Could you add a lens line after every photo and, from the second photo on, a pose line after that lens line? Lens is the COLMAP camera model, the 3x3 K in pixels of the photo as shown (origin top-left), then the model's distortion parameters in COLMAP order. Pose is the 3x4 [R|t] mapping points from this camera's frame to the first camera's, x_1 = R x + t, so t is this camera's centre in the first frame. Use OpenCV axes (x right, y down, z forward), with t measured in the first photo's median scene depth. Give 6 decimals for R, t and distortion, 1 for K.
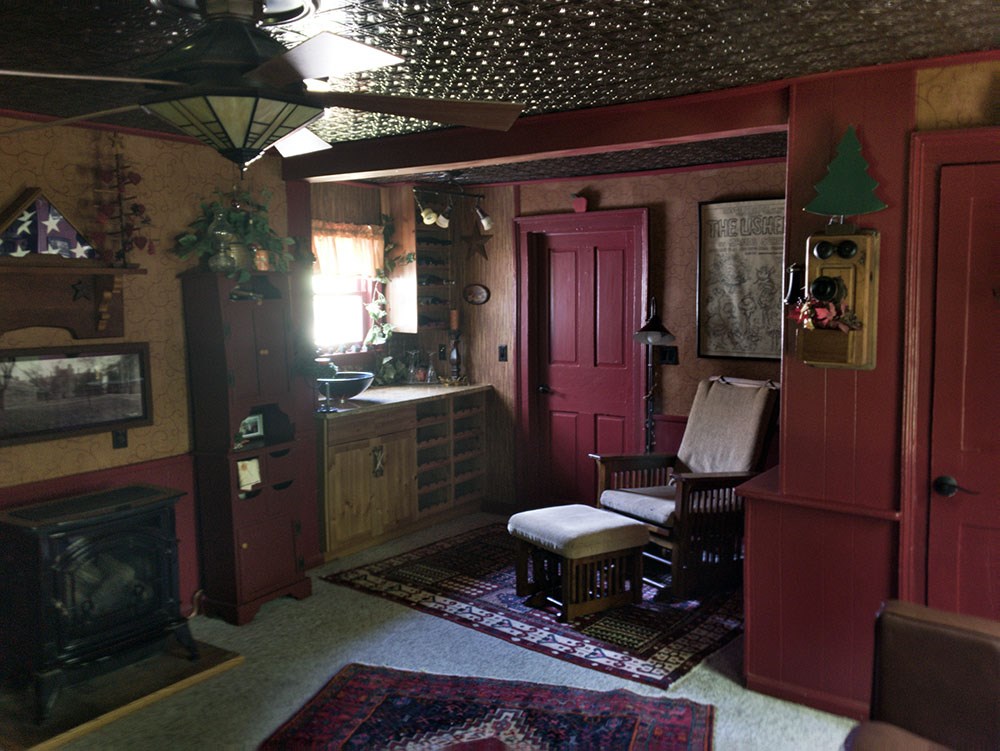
lens RADIAL K [[891.4, 0, 502.5], [0, 891.4, 372.2], [0, 0, 1]] dist [0.082625, -0.083969]
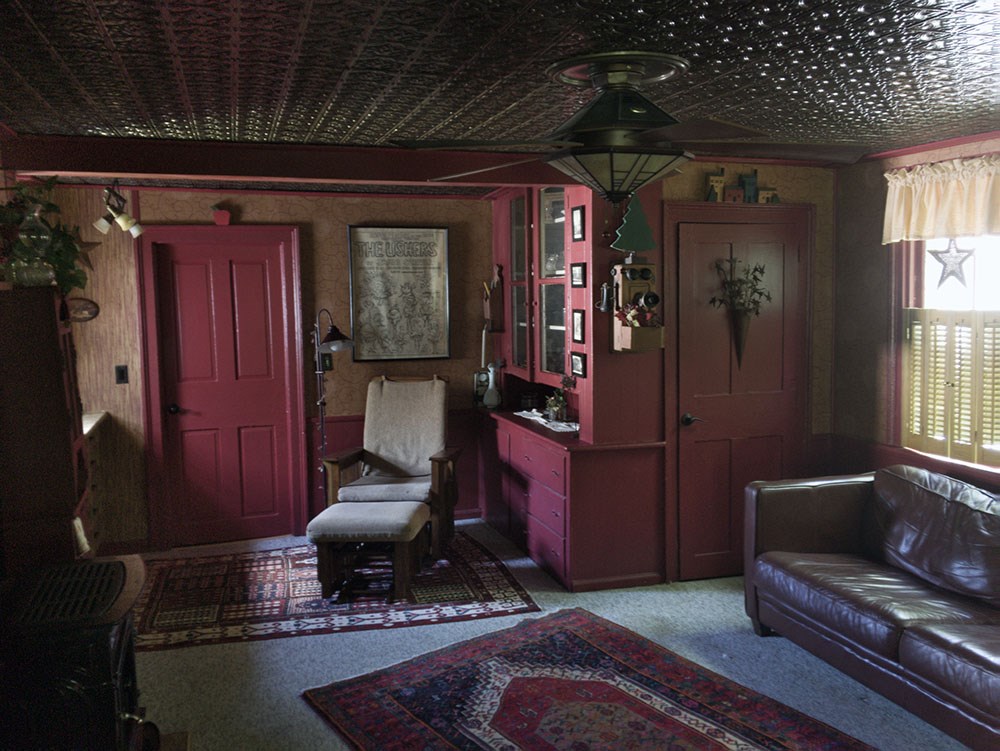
lens RADIAL K [[891.4, 0, 501.5], [0, 891.4, 377.7], [0, 0, 1]] dist [0.082625, -0.083969]
pose [[0.595888, -0.076627, 0.799404, -0.615141], [0.084542, 0.995892, 0.032443, -0.019052], [-0.798605, 0.048251, 0.599918, 0.185748]]
